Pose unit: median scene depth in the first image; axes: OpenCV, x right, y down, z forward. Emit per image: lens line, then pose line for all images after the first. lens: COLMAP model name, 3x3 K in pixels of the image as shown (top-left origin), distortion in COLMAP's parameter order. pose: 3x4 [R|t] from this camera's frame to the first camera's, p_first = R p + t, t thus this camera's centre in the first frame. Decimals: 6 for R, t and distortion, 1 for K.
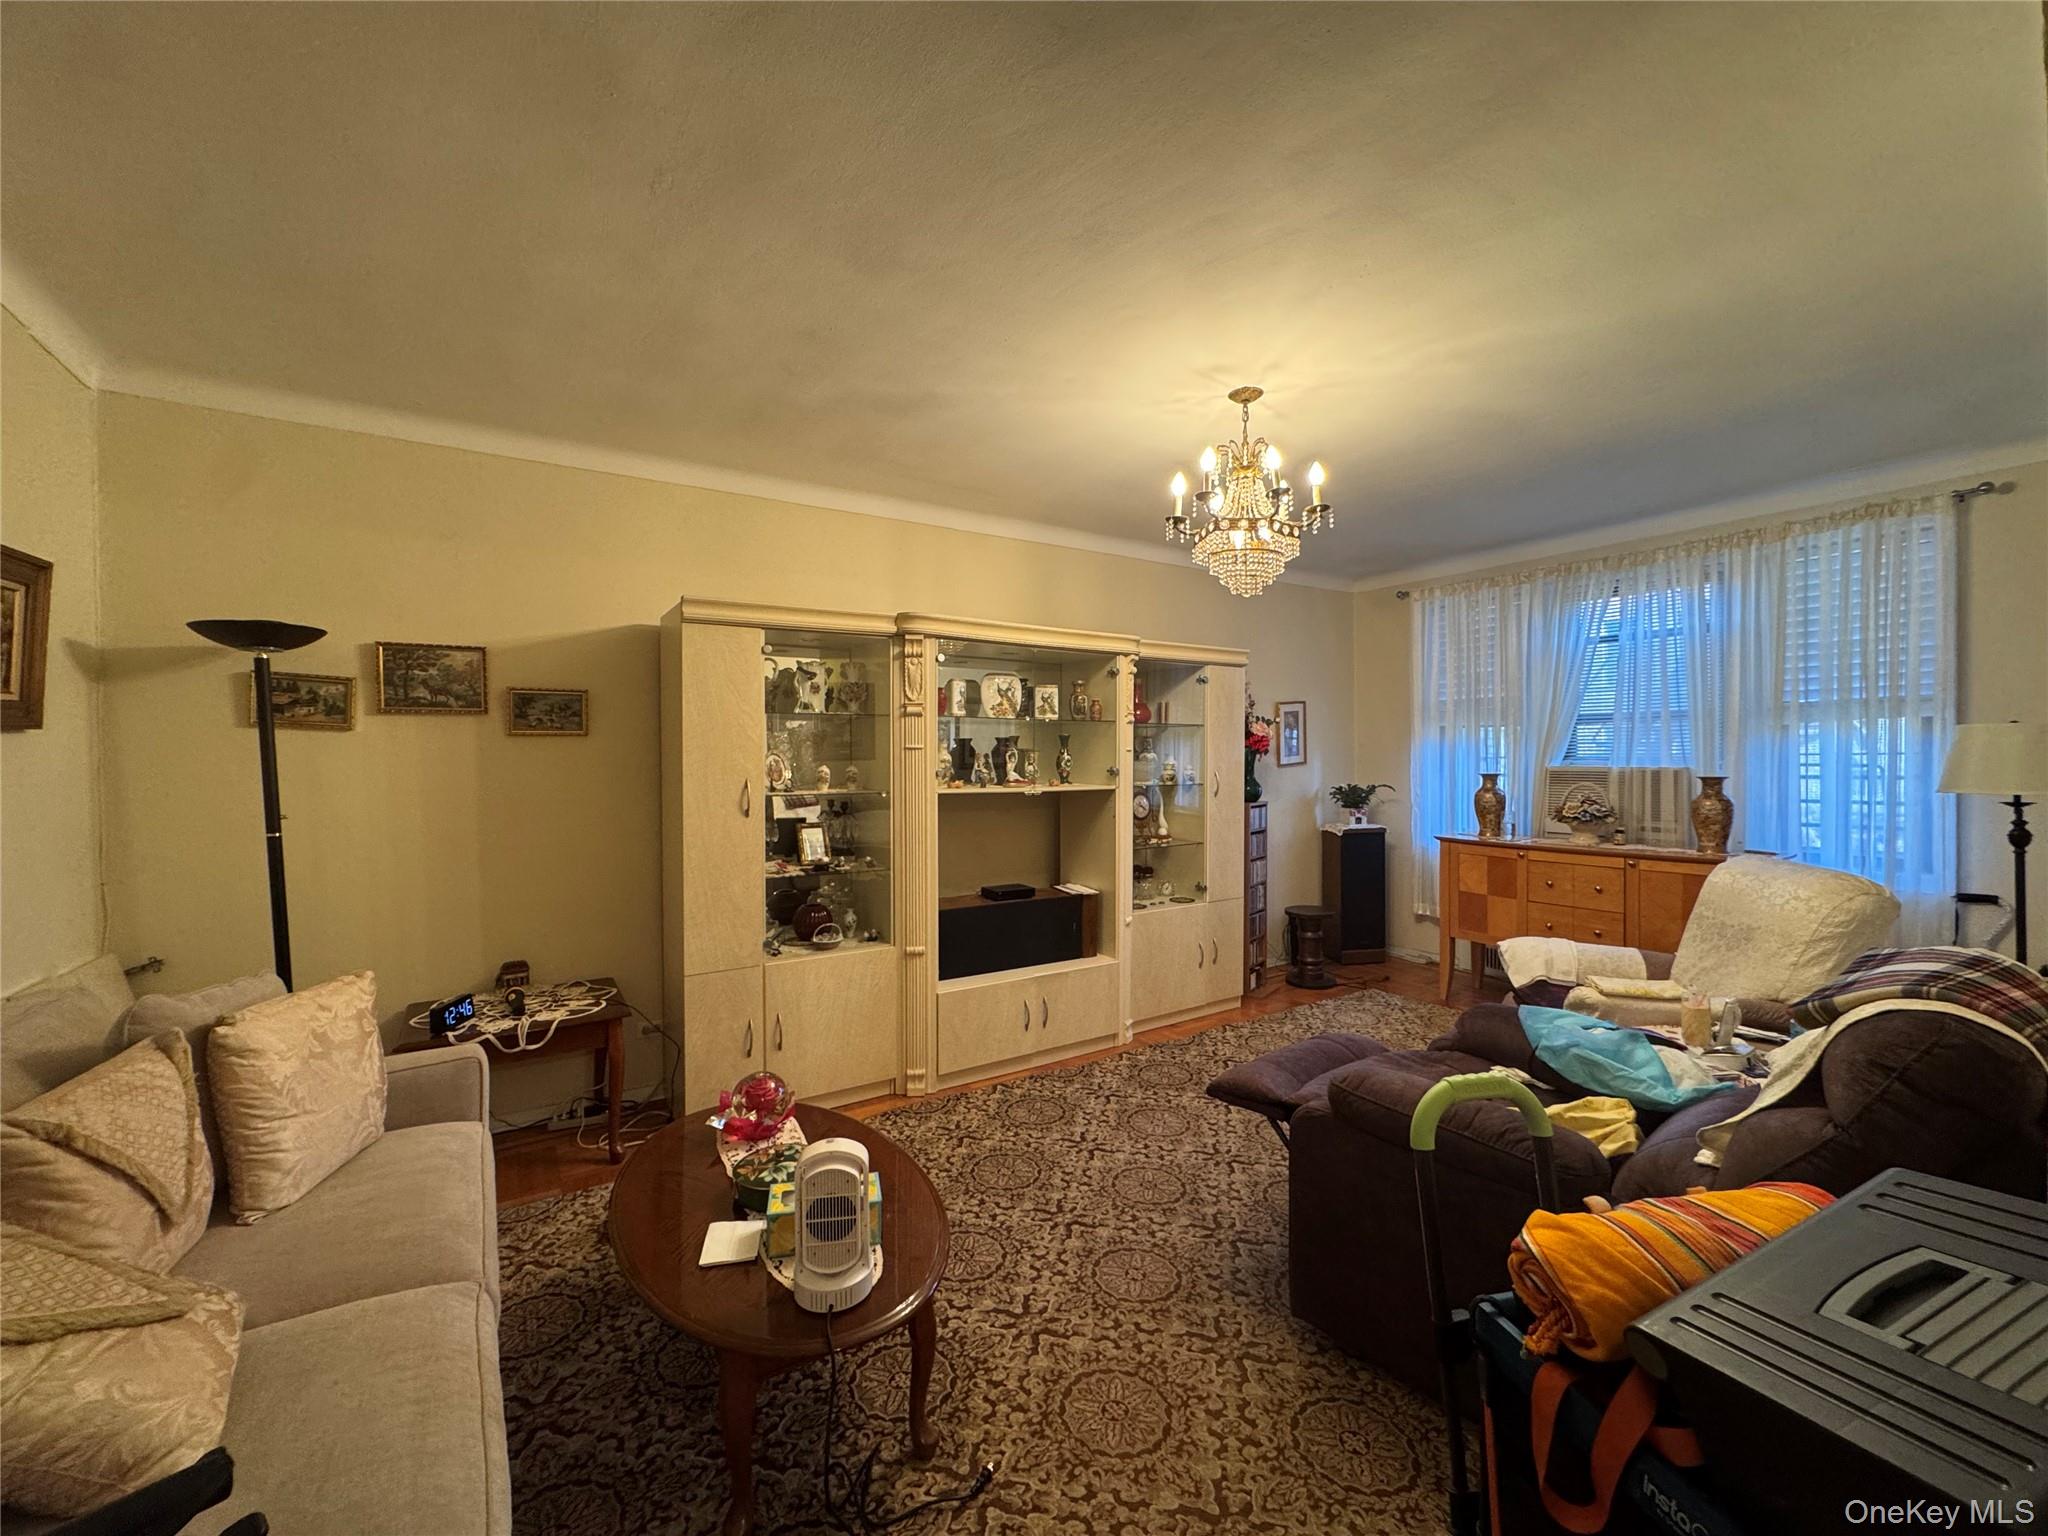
lens RADIAL K [[822.3, 0, 1012.8], [0, 822.3, 767.3], [0, 0, 1]] dist [-0.004370, 0.001285]
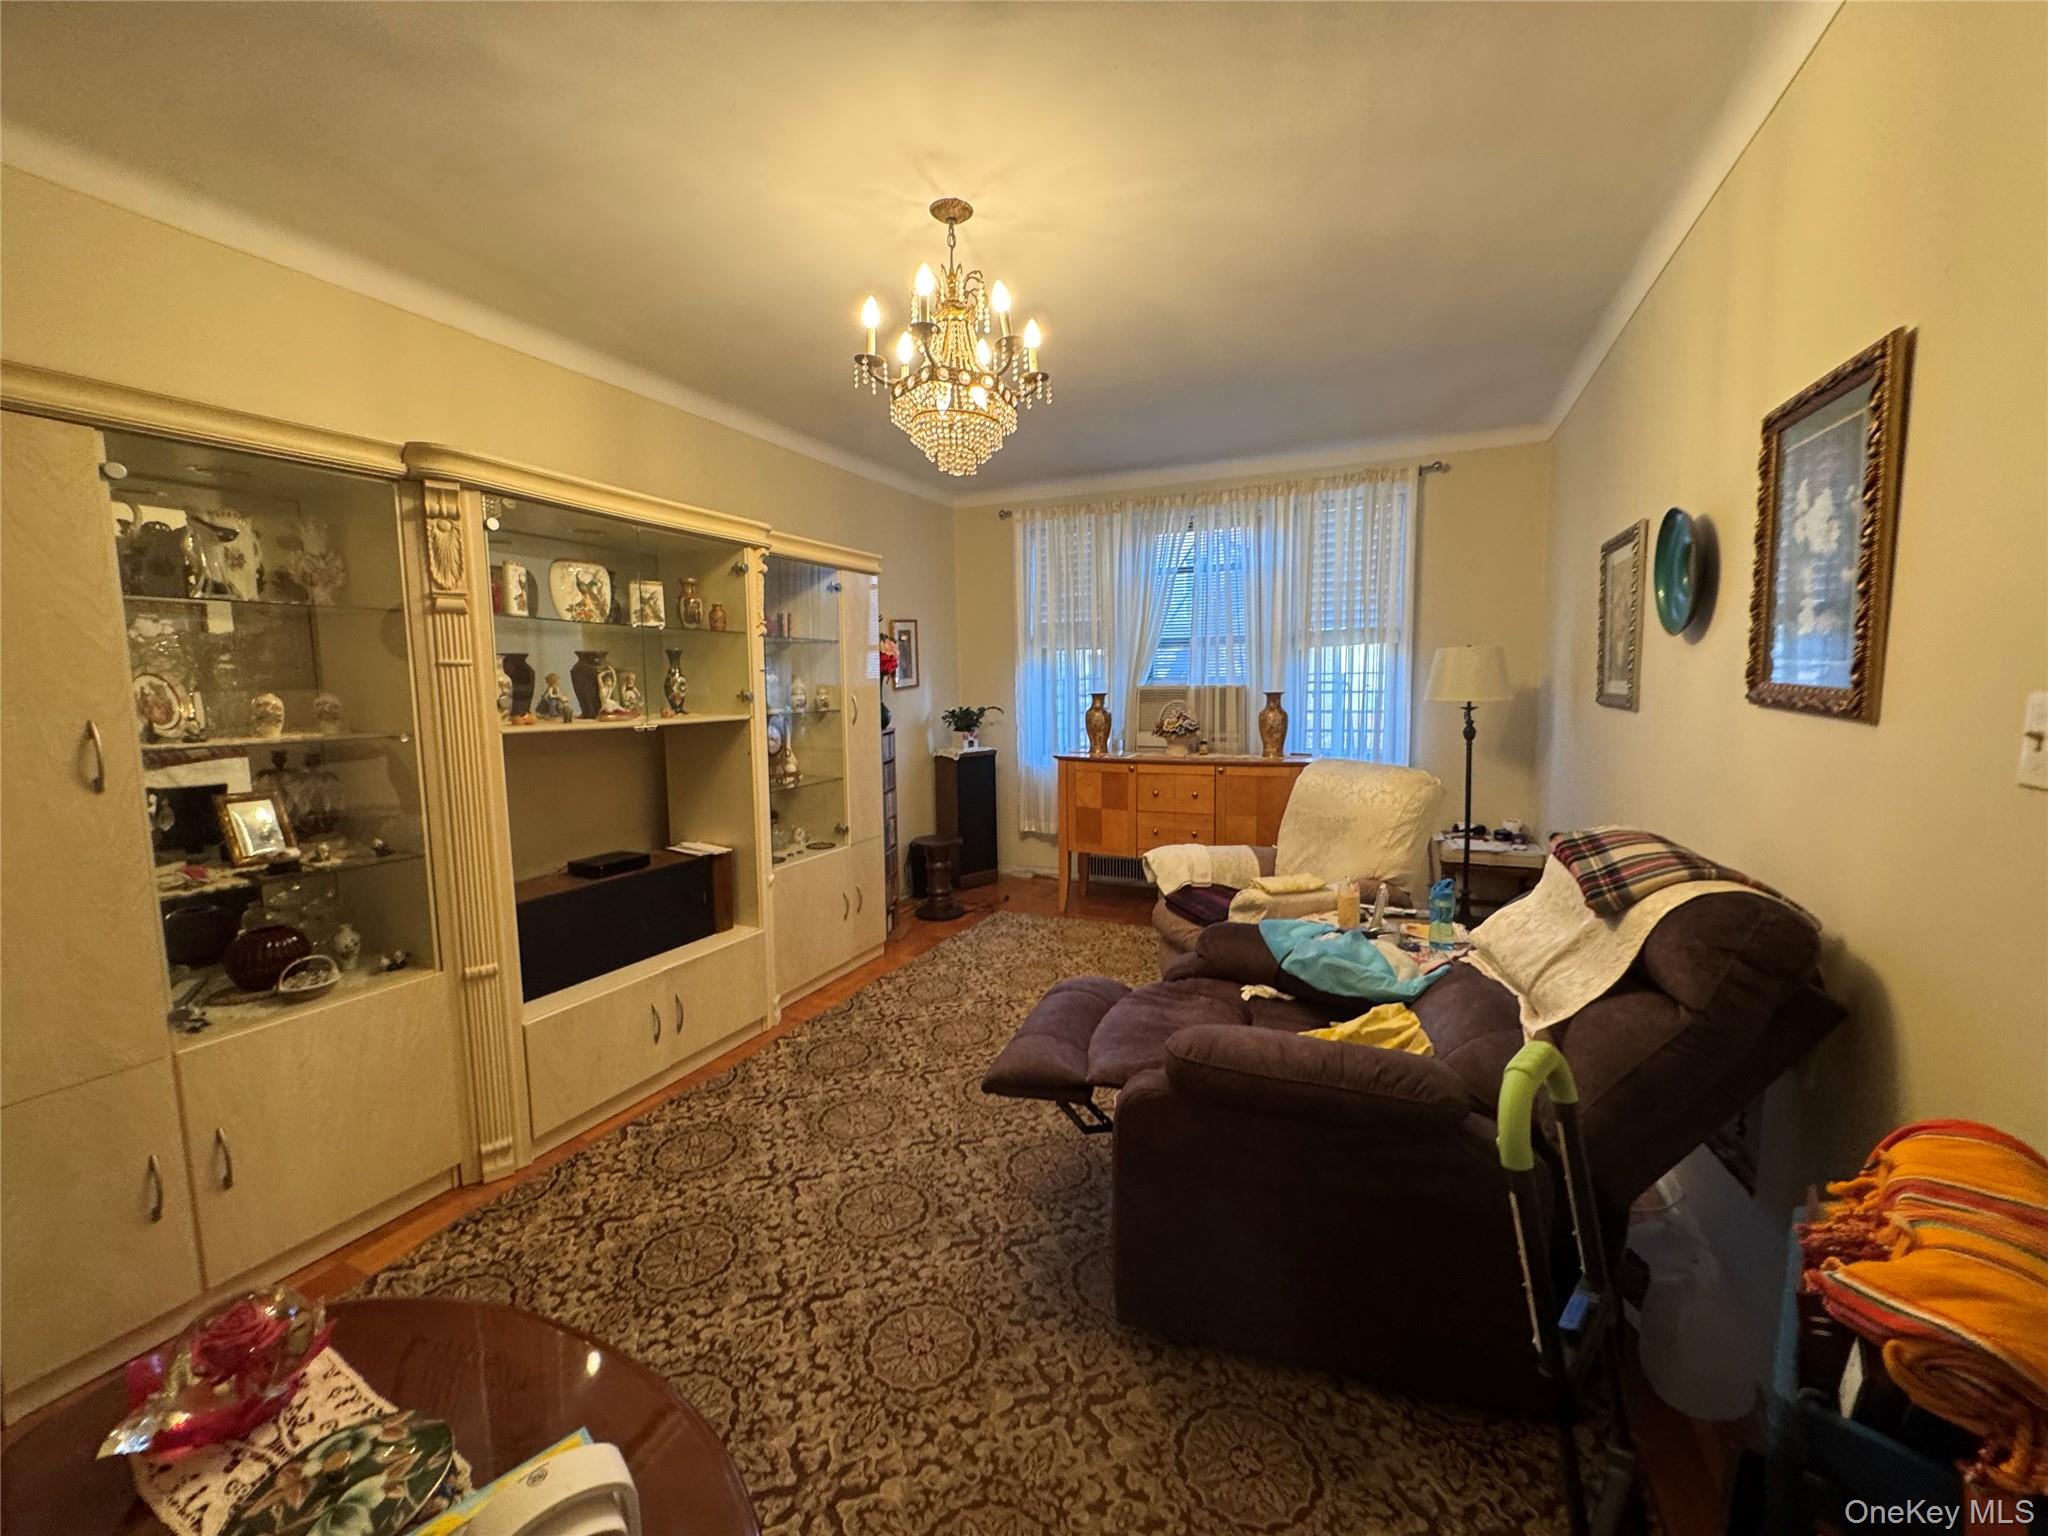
lens RADIAL K [[822.3, 0, 1018.7], [0, 822.3, 769.6], [0, 0, 1]] dist [-0.004370, 0.001285]
pose [[0.841549, -0.064404, 0.536327, -0.097820], [0.016217, 0.995432, 0.094088, 0.005446], [-0.539937, -0.070482, 0.838749, 0.219294]]
